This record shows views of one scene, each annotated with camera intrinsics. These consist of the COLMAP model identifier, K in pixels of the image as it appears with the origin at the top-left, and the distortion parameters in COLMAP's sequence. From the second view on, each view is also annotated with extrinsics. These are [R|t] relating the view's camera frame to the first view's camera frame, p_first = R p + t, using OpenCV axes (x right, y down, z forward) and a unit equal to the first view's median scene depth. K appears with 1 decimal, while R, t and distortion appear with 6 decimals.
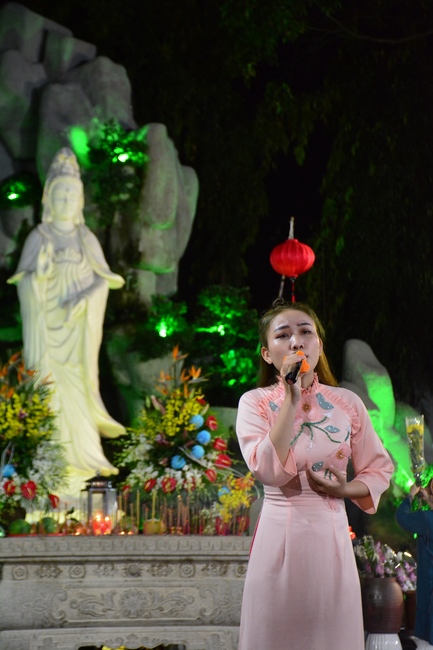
lens RADIAL K [[1598.2, 0, 216.5], [0, 1598.2, 325.0], [0, 0, 1]] dist [0.707720, 0.429584]
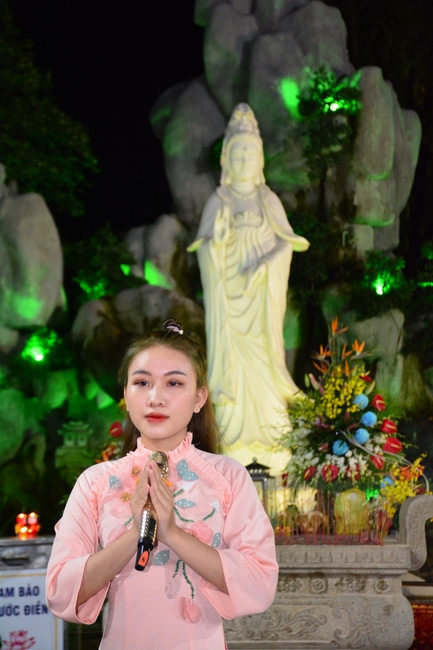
lens RADIAL K [[1566.8, 0, 216.5], [0, 1566.8, 325.0], [0, 0, 1]] dist [0.681320, 0.416819]
pose [[0.983966, -0.036176, -0.174646, 0.048086], [0.042023, 0.998669, 0.029895, -0.009320], [0.173332, -0.036755, 0.984177, 0.088200]]
